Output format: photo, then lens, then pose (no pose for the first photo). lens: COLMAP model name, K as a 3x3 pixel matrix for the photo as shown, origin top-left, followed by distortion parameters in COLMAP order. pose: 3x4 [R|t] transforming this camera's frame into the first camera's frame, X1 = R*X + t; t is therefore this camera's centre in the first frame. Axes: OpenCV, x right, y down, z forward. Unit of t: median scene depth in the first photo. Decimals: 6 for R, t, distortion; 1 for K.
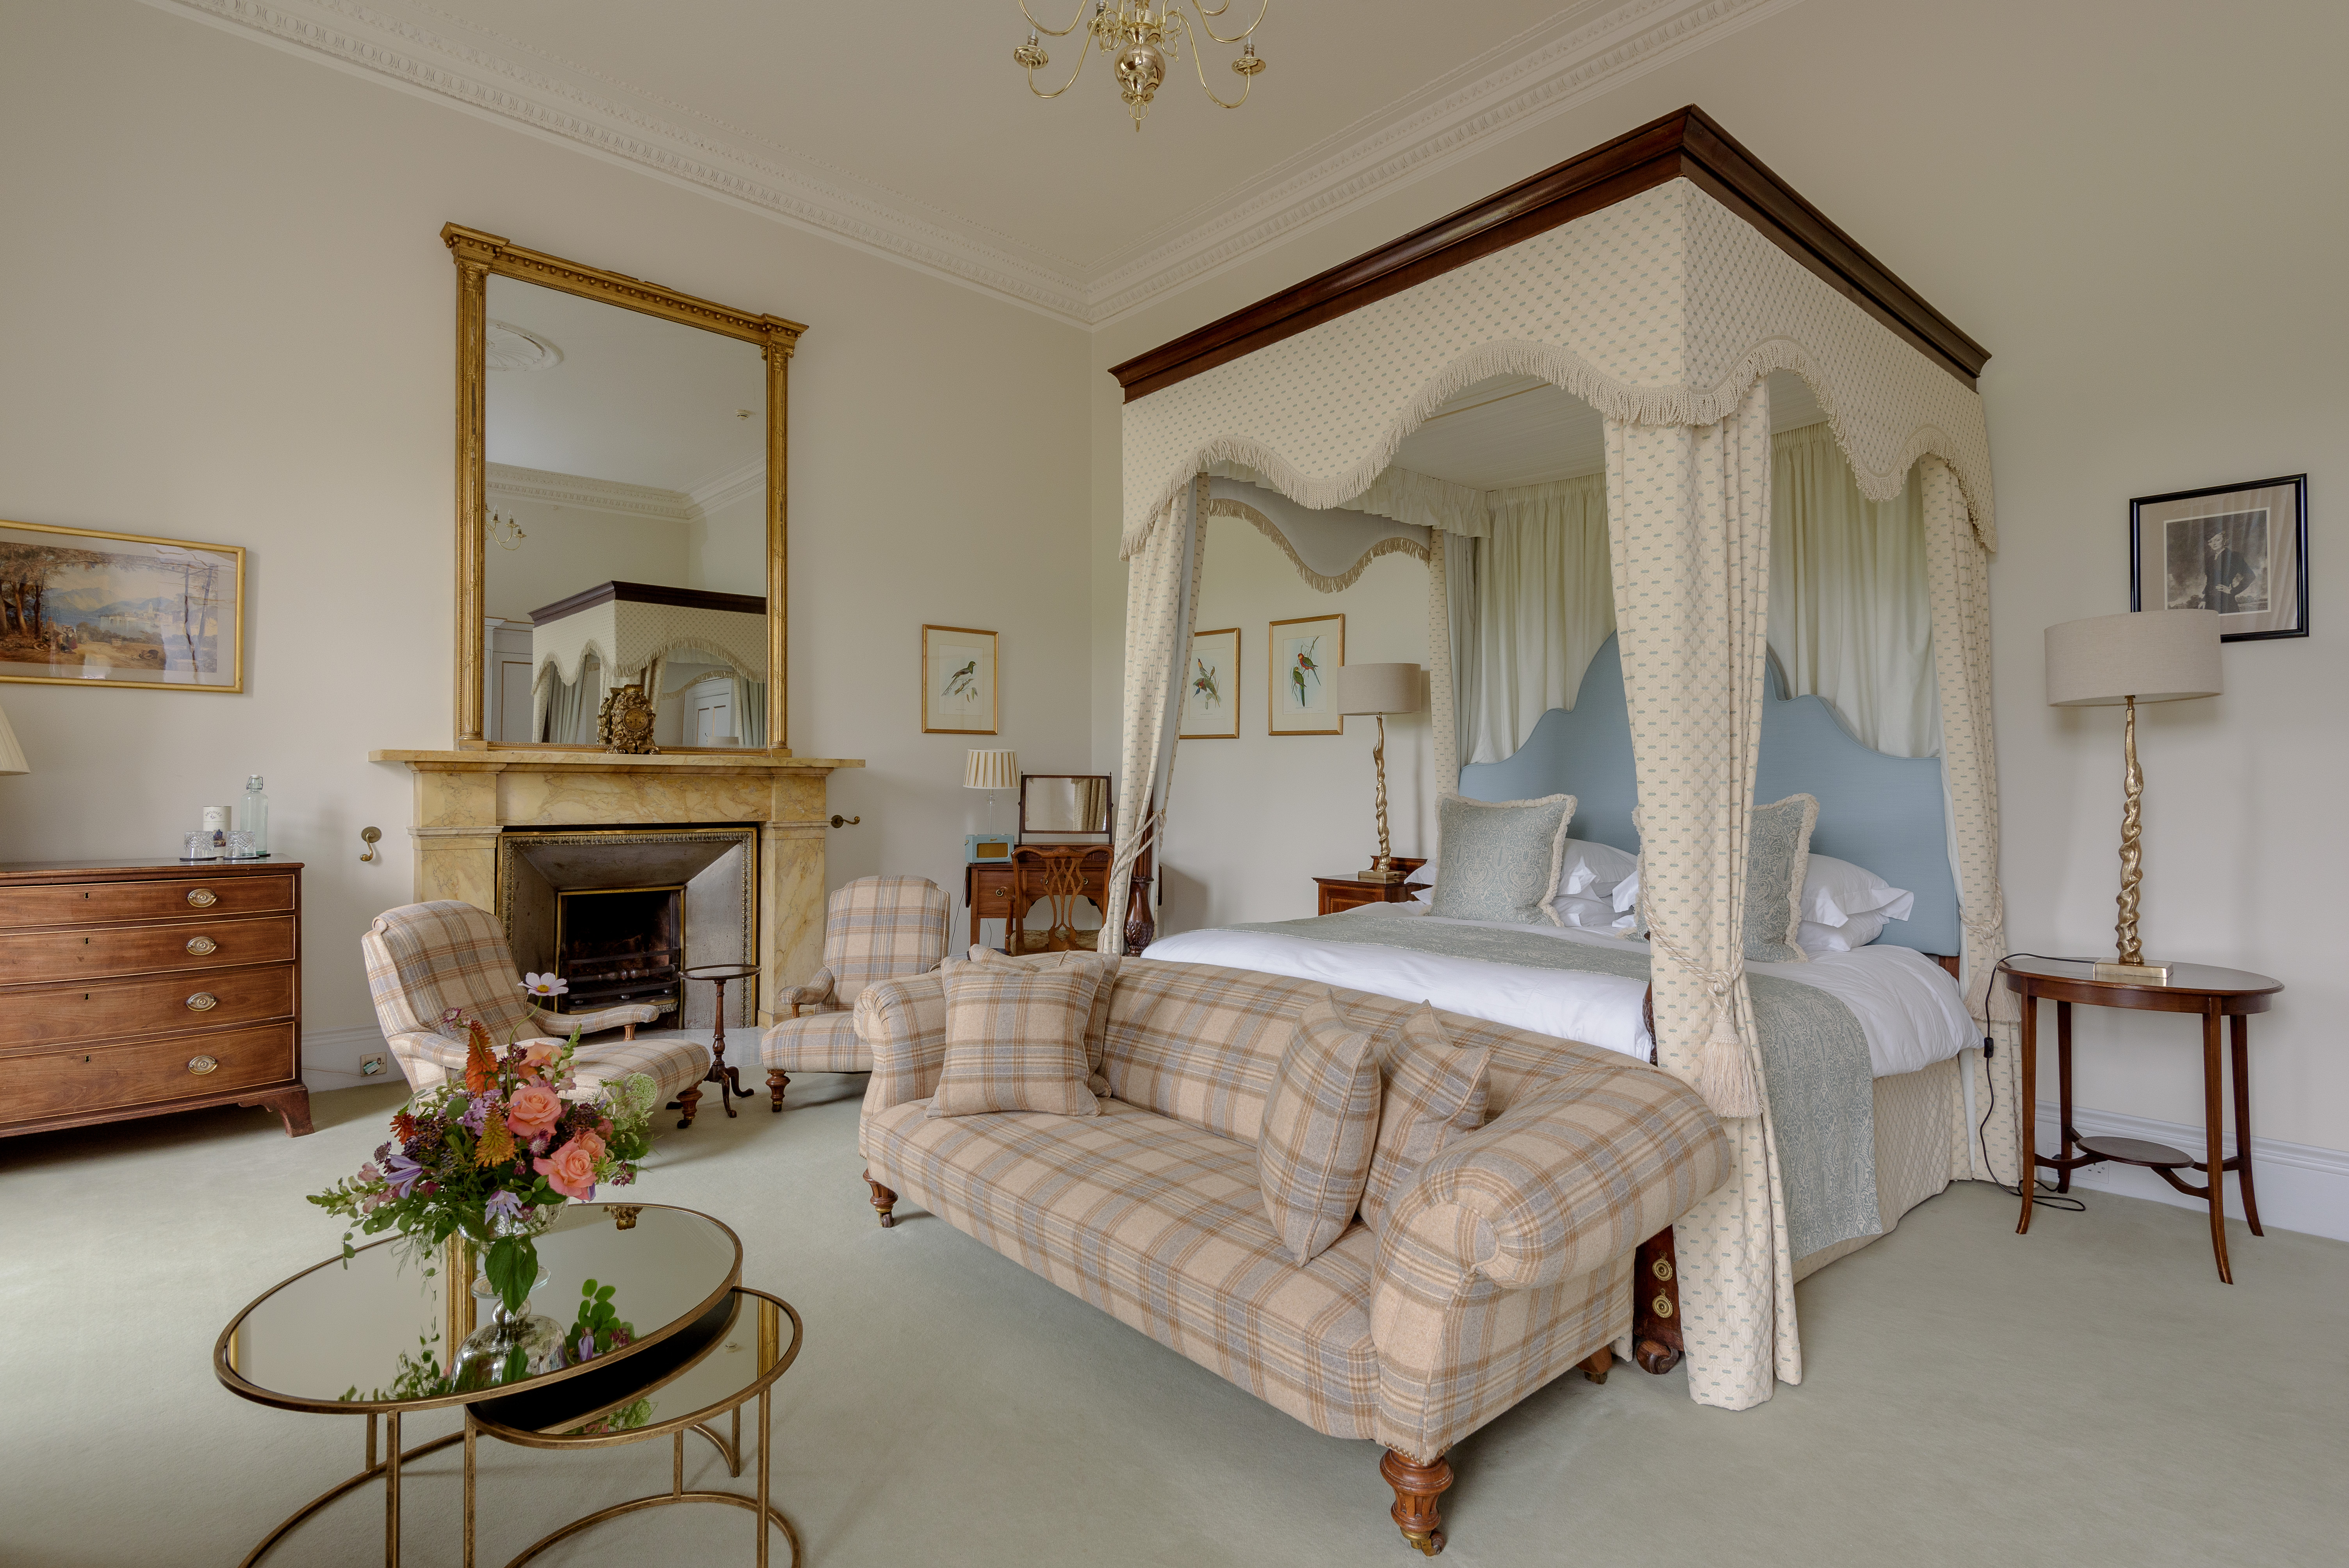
lens RADIAL K [[1116.8, 0, 1170.6], [0, 1116.8, 776.3], [0, 0, 1]] dist [0.002663, 0.000189]
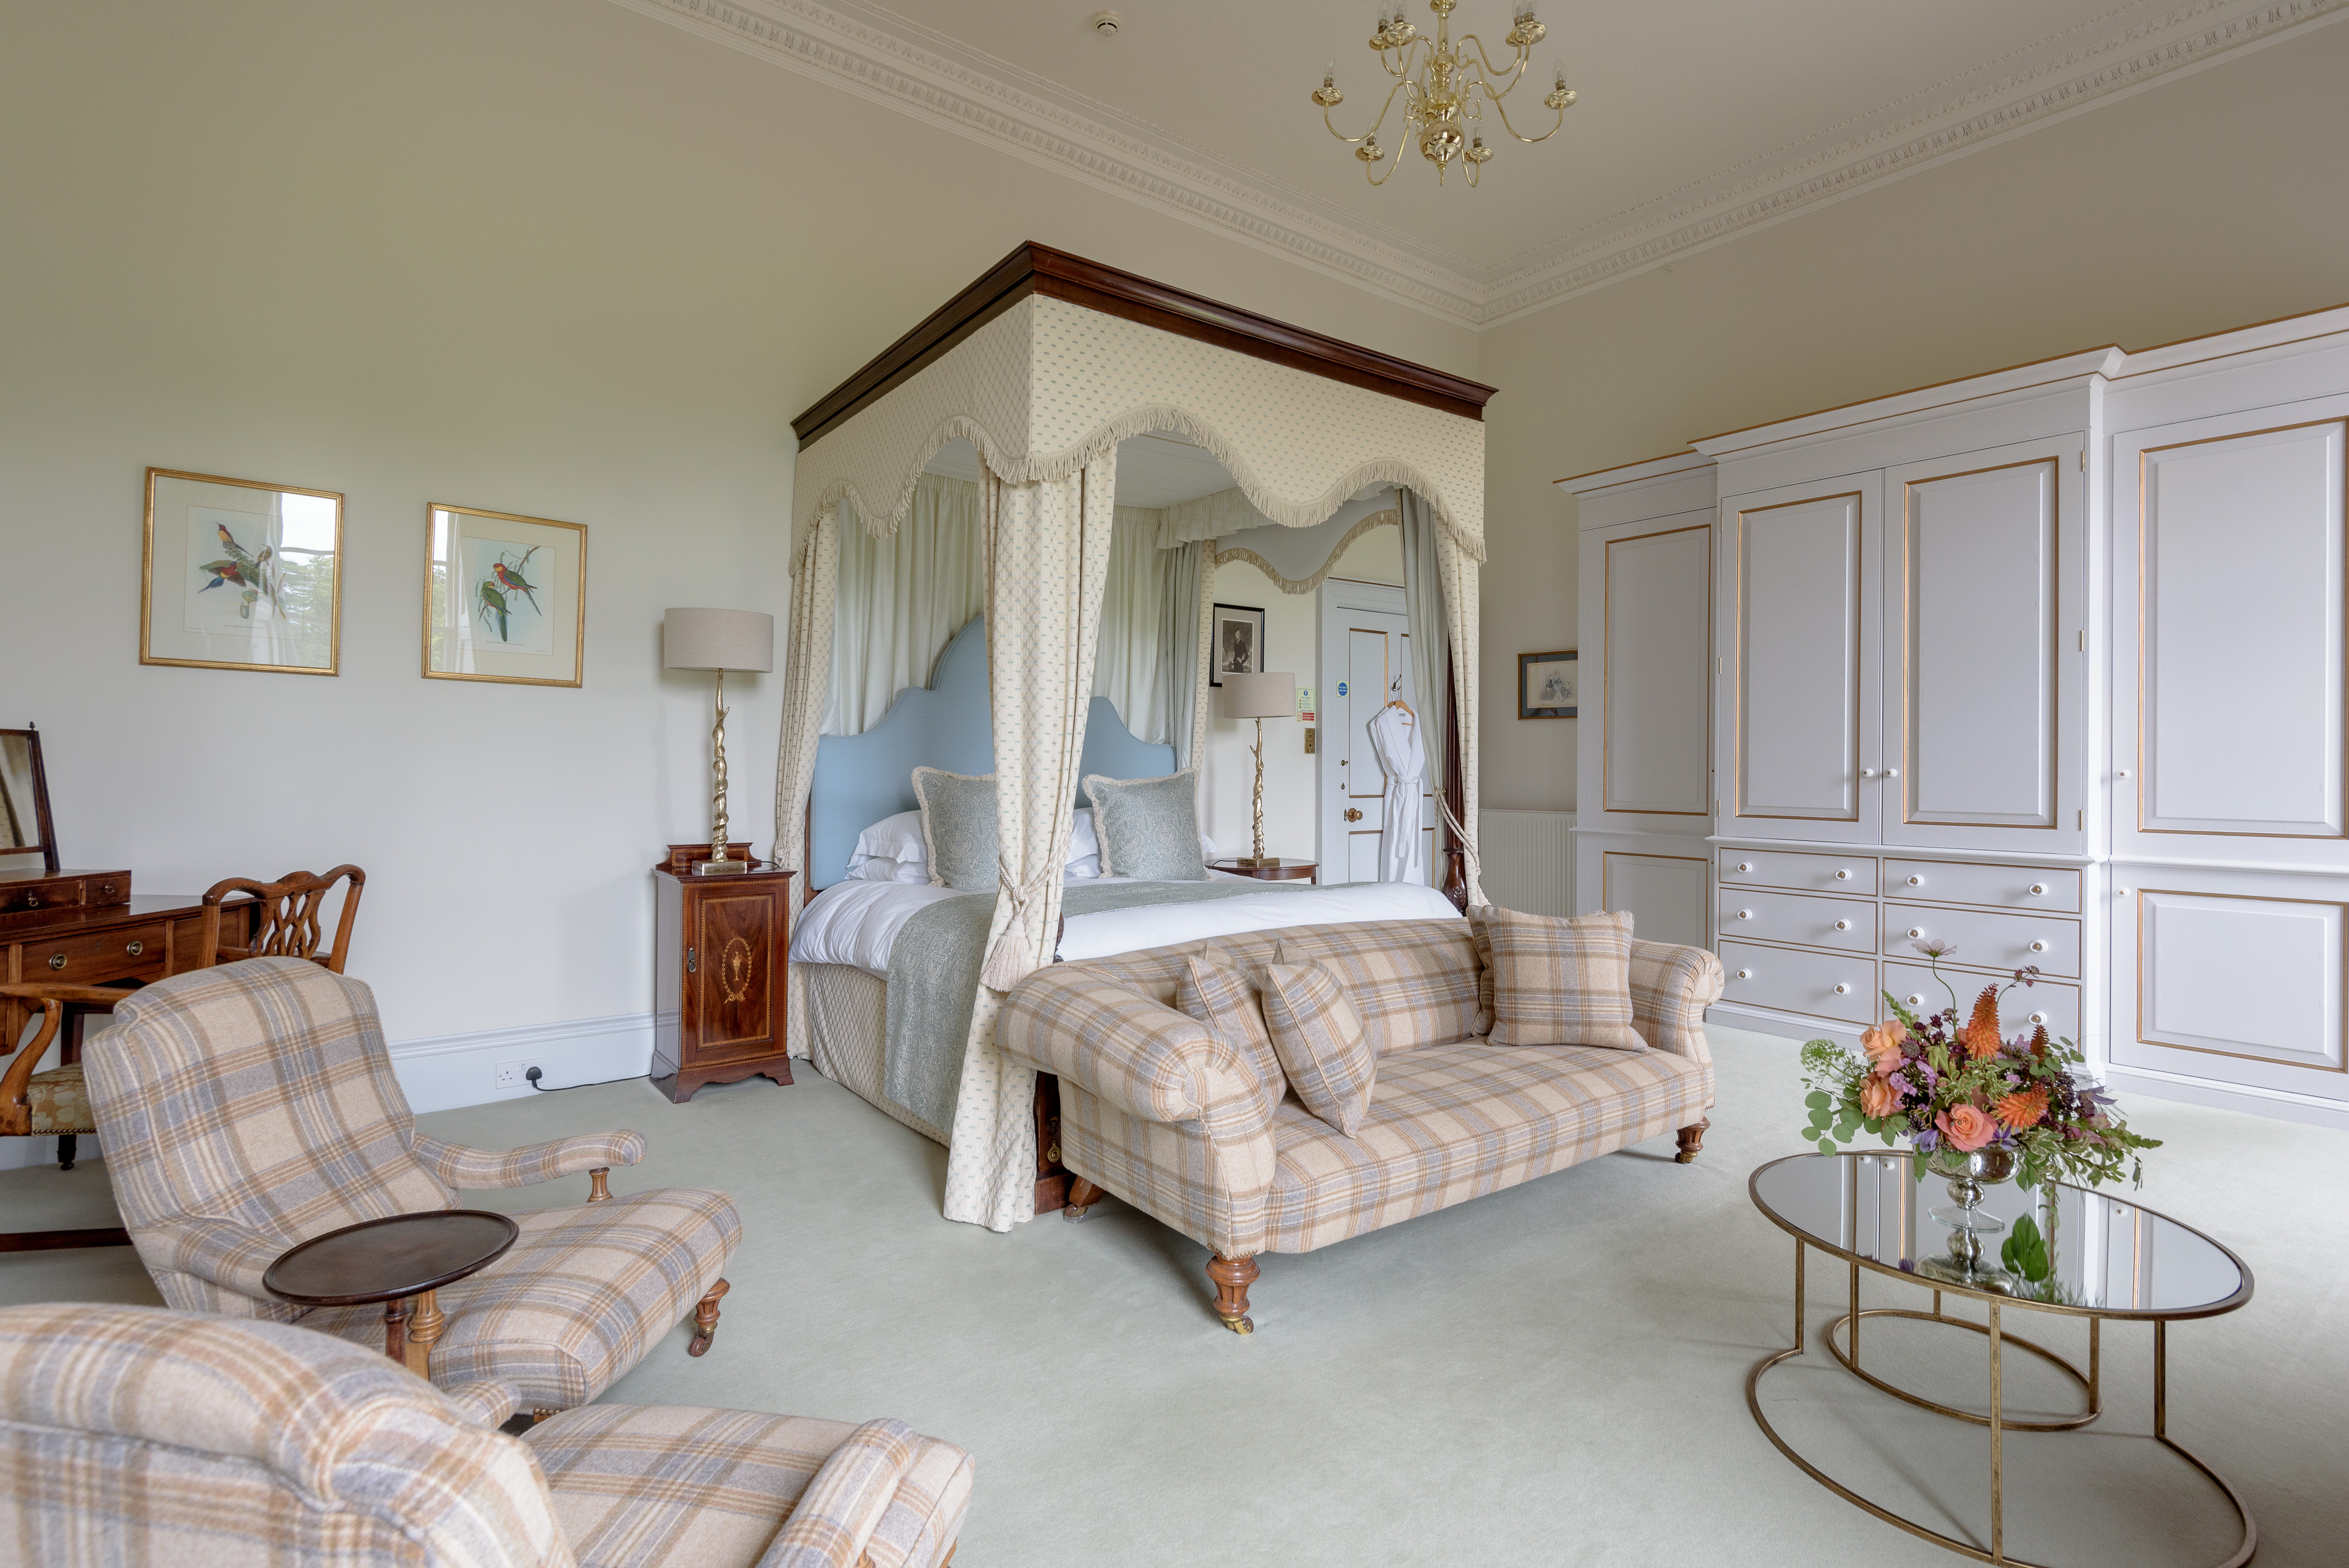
lens RADIAL K [[1116.7, 0, 1173.7], [0, 1116.7, 786.6], [0, 0, 1]] dist [0.002663, 0.000189]
pose [[0.062464, -0.024025, 0.997758, -0.657965], [-0.015859, 0.999560, 0.025061, 0.003671], [-0.997921, -0.017389, 0.062055, 0.655856]]
